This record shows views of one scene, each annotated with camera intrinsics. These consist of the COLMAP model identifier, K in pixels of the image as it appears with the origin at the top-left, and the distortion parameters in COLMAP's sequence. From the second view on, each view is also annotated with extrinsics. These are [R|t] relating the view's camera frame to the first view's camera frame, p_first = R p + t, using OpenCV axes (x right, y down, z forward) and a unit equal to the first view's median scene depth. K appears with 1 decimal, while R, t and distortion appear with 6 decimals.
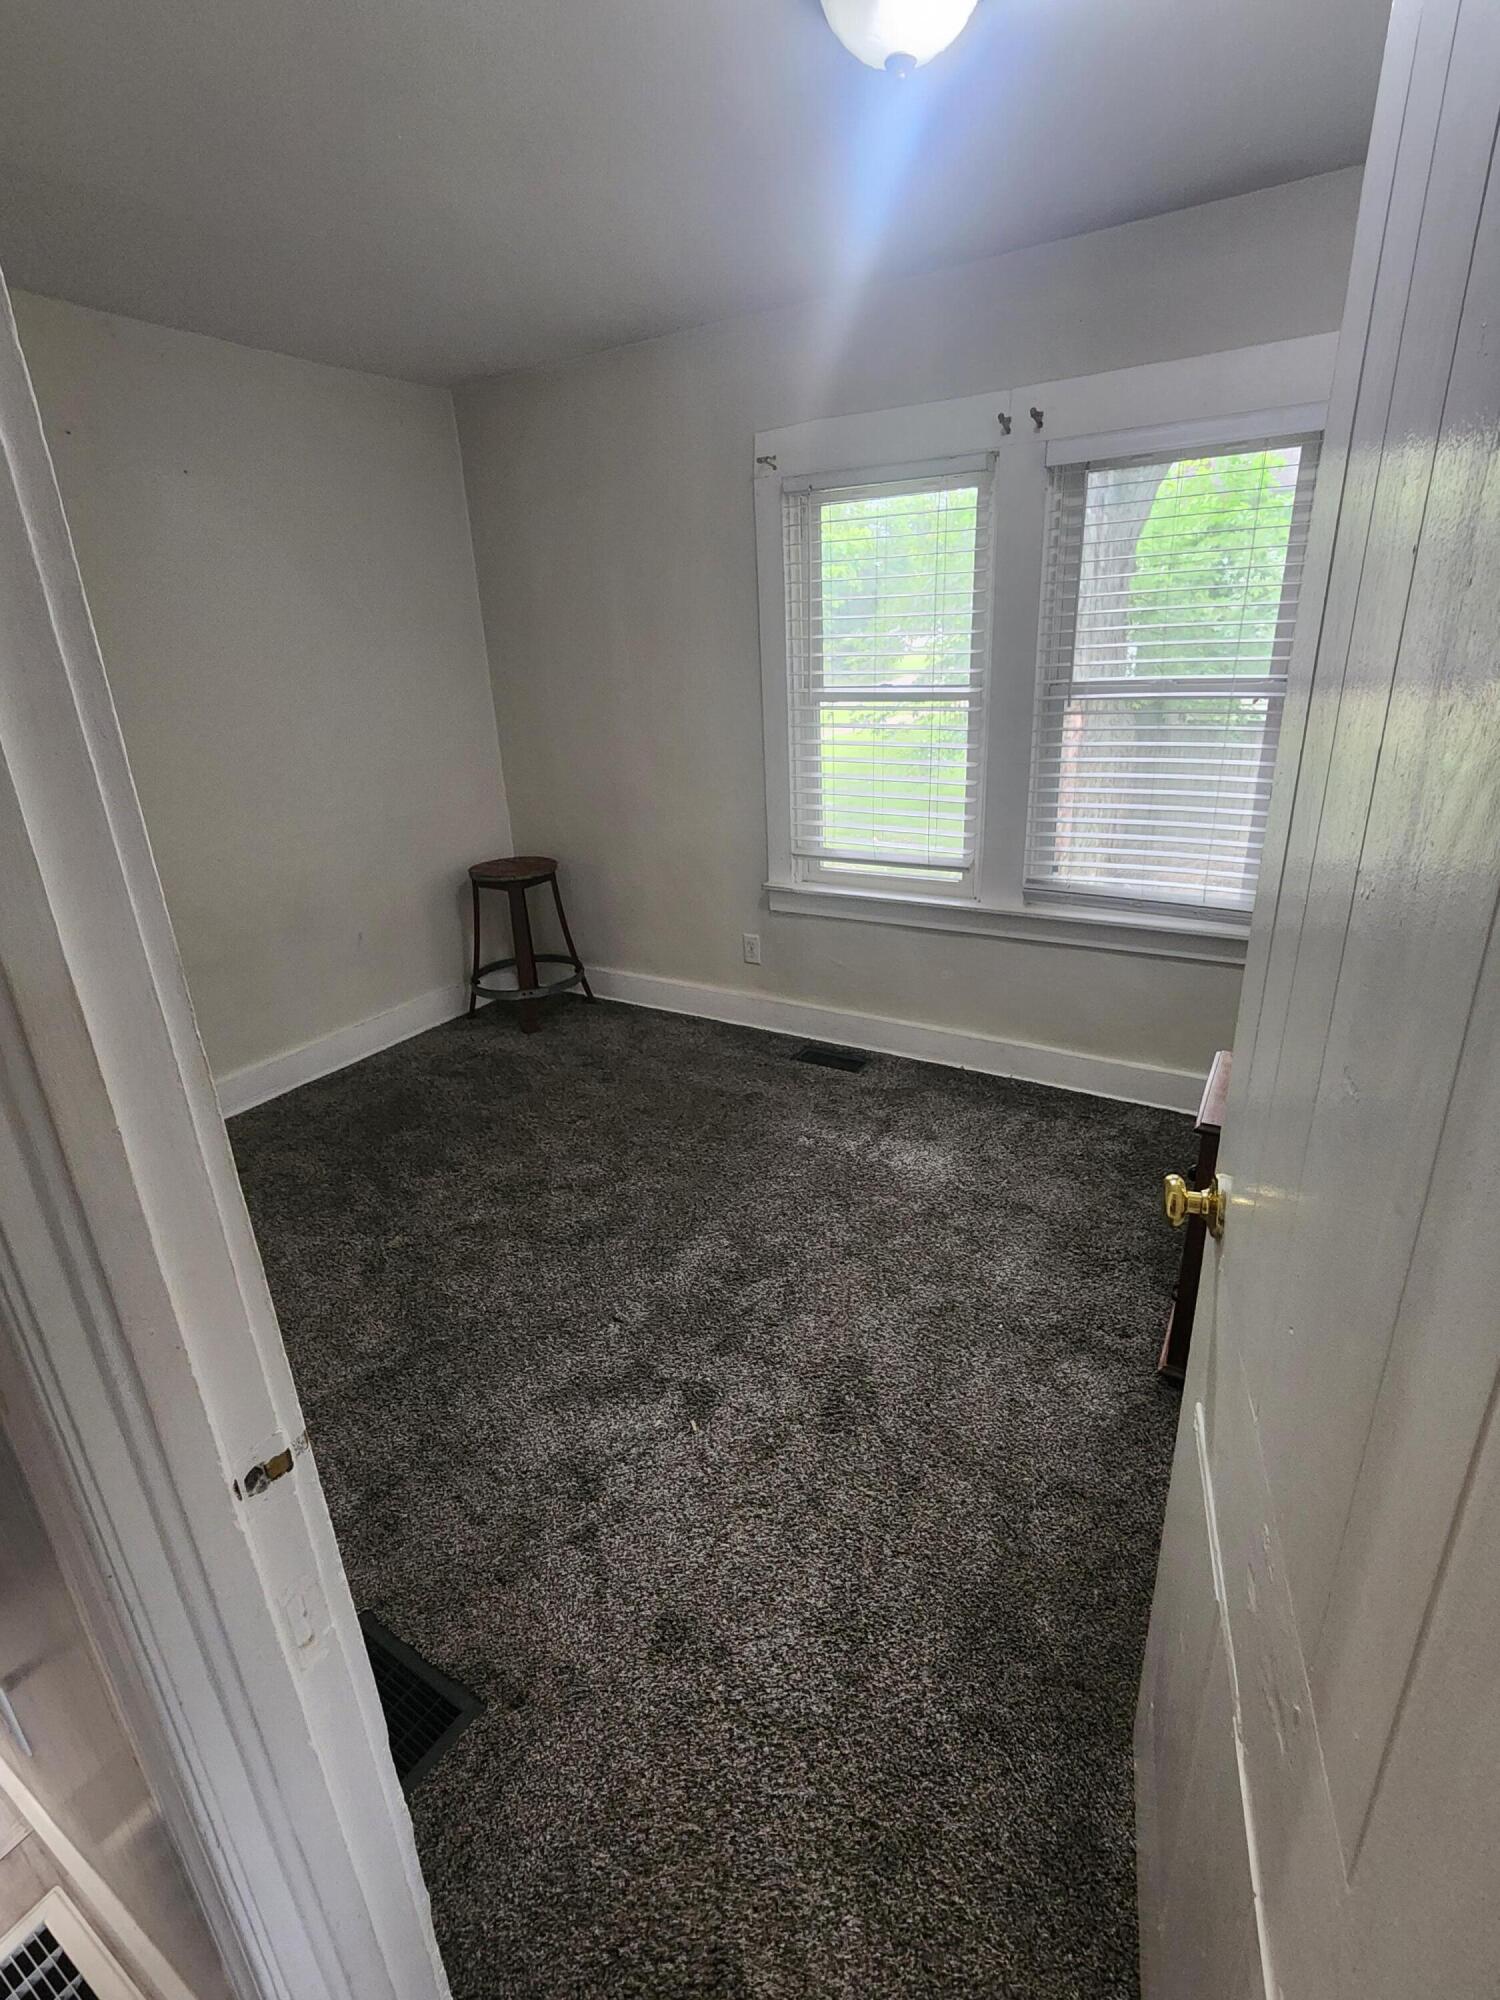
lens RADIAL K [[958.9, 0, 750.1], [0, 958.9, 1003.2], [0, 0, 1]] dist [-0.000733, 0.000049]
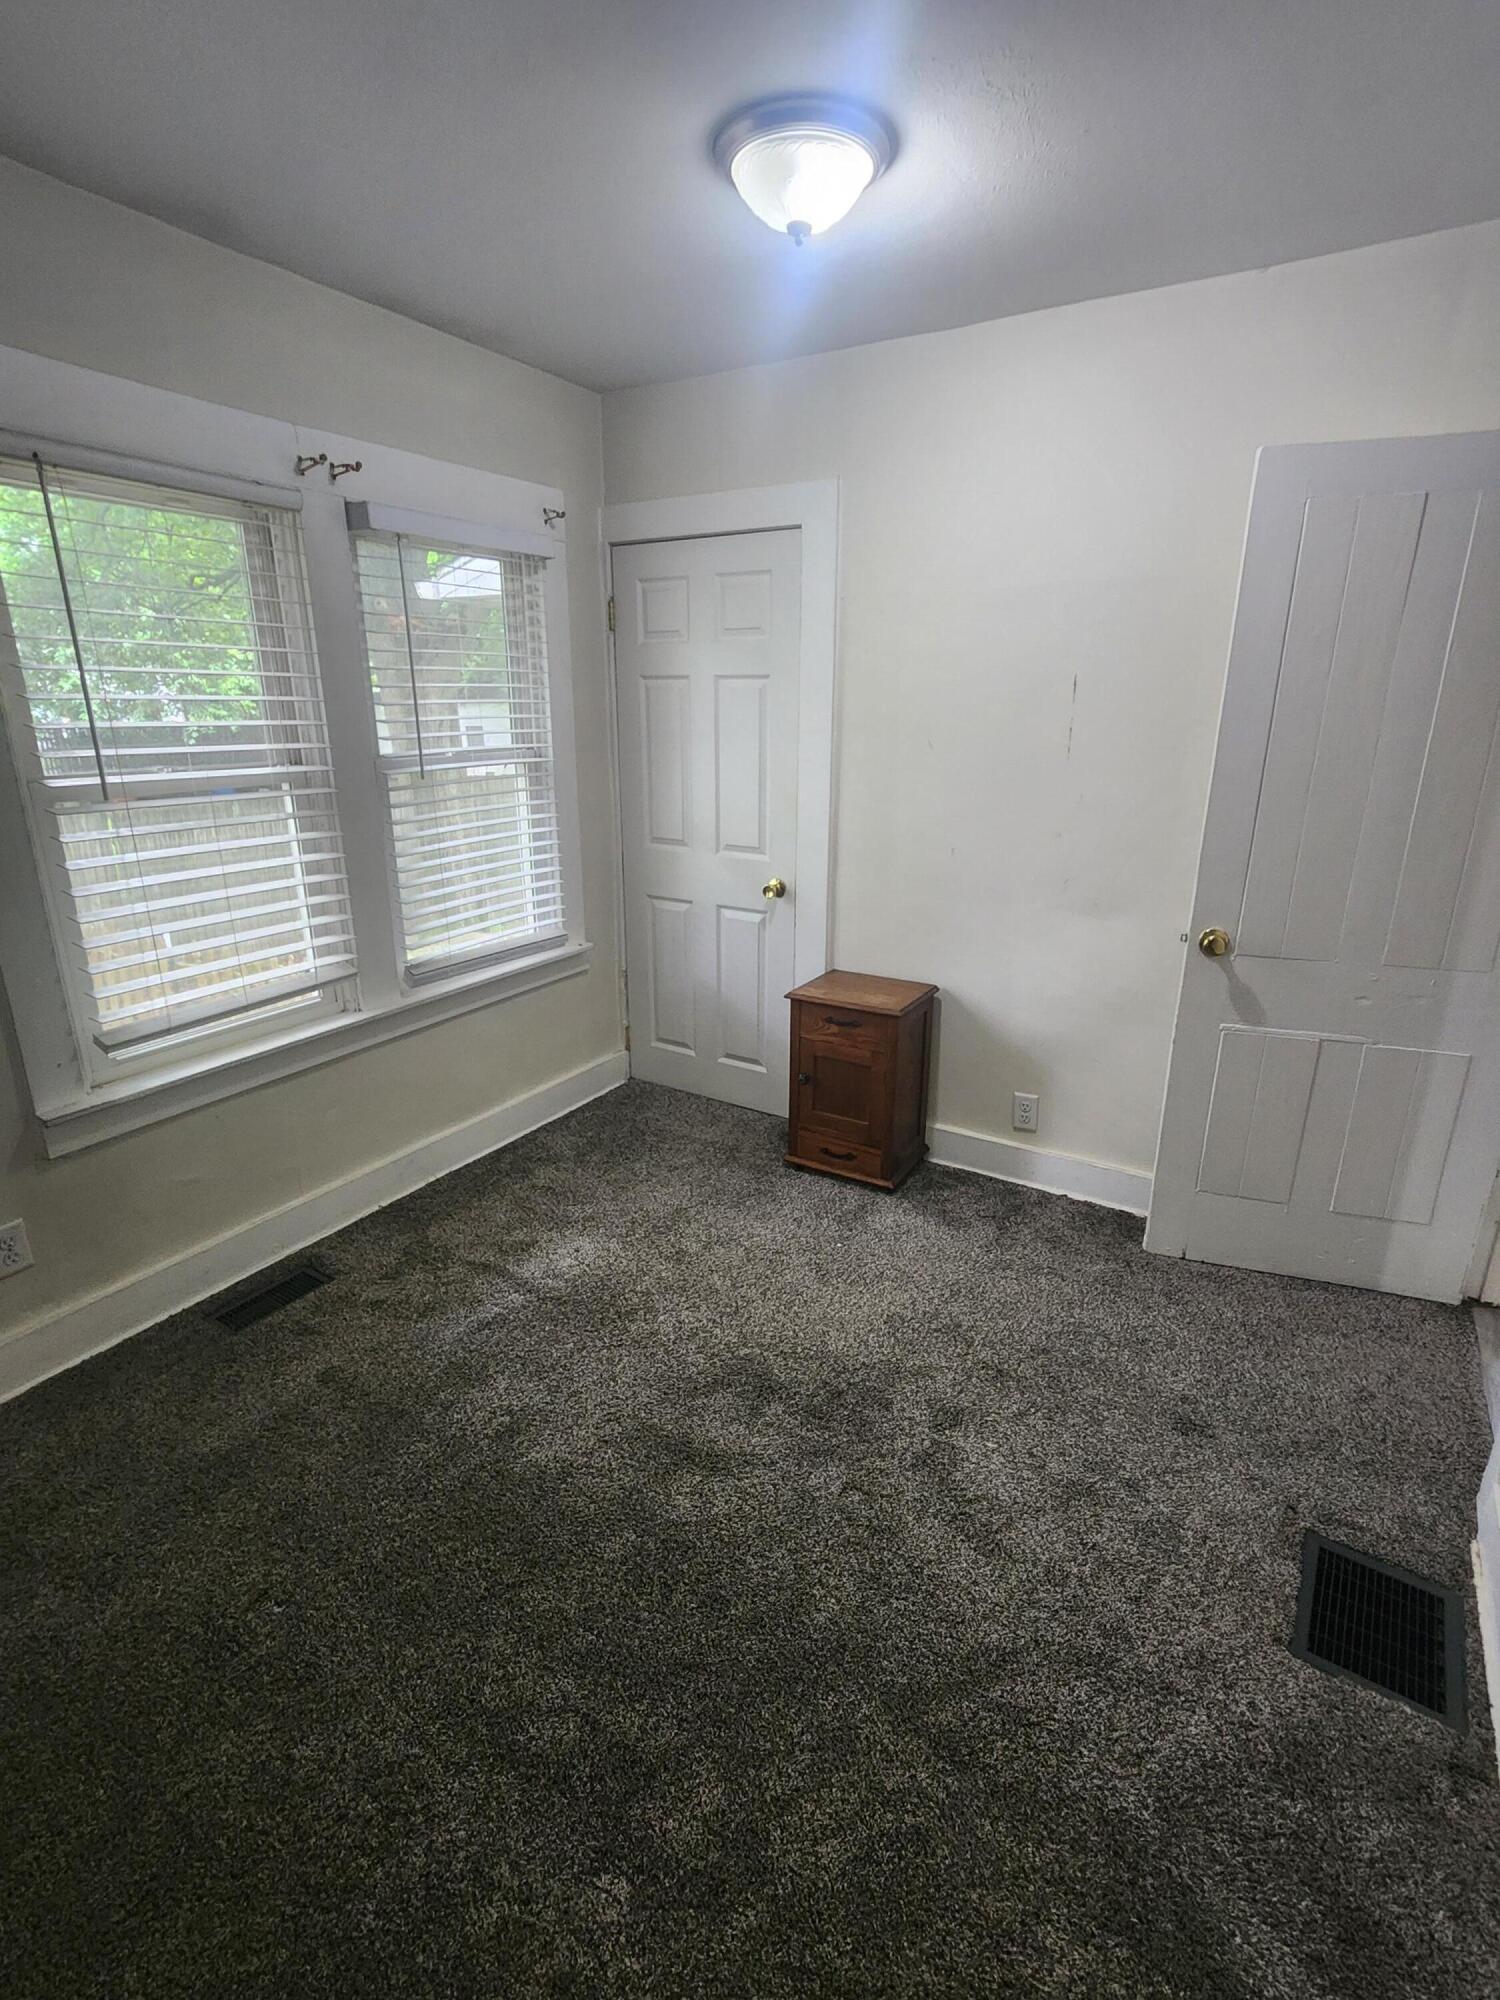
lens RADIAL K [[958.9, 0, 749.7], [0, 958.9, 1002.1], [0, 0, 1]] dist [-0.000733, 0.000049]
pose [[0.001194, -0.266209, 0.963915, -0.591670], [0.351049, 0.902680, 0.248863, -0.208443], [-0.936356, 0.338085, 0.094530, 0.604465]]
